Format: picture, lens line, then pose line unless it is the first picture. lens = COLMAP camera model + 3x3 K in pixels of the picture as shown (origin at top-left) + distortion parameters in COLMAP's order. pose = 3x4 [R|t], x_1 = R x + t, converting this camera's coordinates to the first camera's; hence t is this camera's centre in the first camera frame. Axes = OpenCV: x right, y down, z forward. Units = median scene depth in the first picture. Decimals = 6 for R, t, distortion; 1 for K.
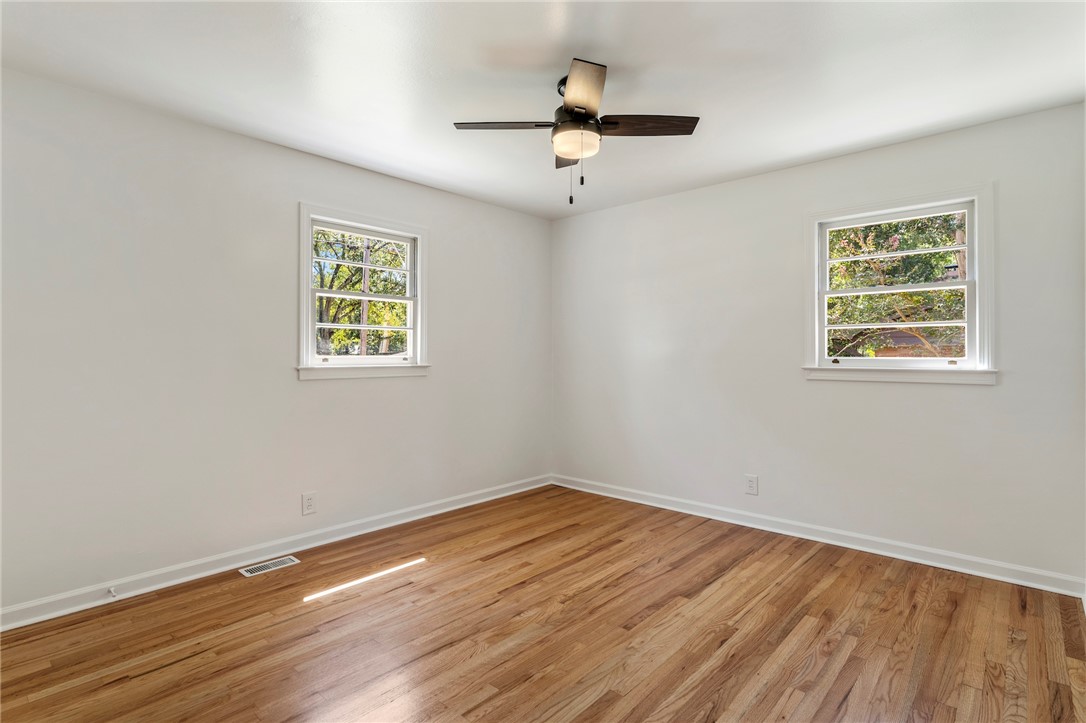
lens RADIAL K [[538.6, 0, 541.4], [0, 538.6, 355.4], [0, 0, 1]] dist [0.000442, 0.000076]
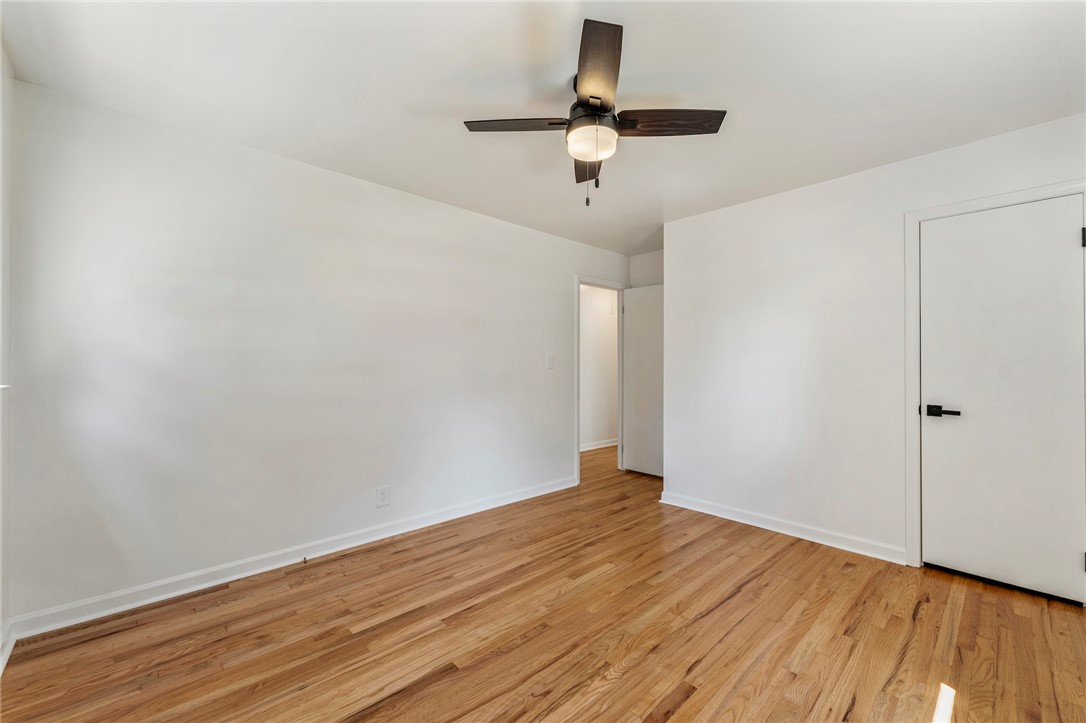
lens RADIAL K [[435.8, 0, 537.1], [0, 435.8, 361.3], [0, 0, 1]] dist [0.002602, -0.000384]
pose [[-0.995194, -0.000756, 0.097925, 0.090435], [-0.001636, 0.999959, -0.008909, -0.002190], [-0.097914, -0.009026, -0.995154, 1.867839]]
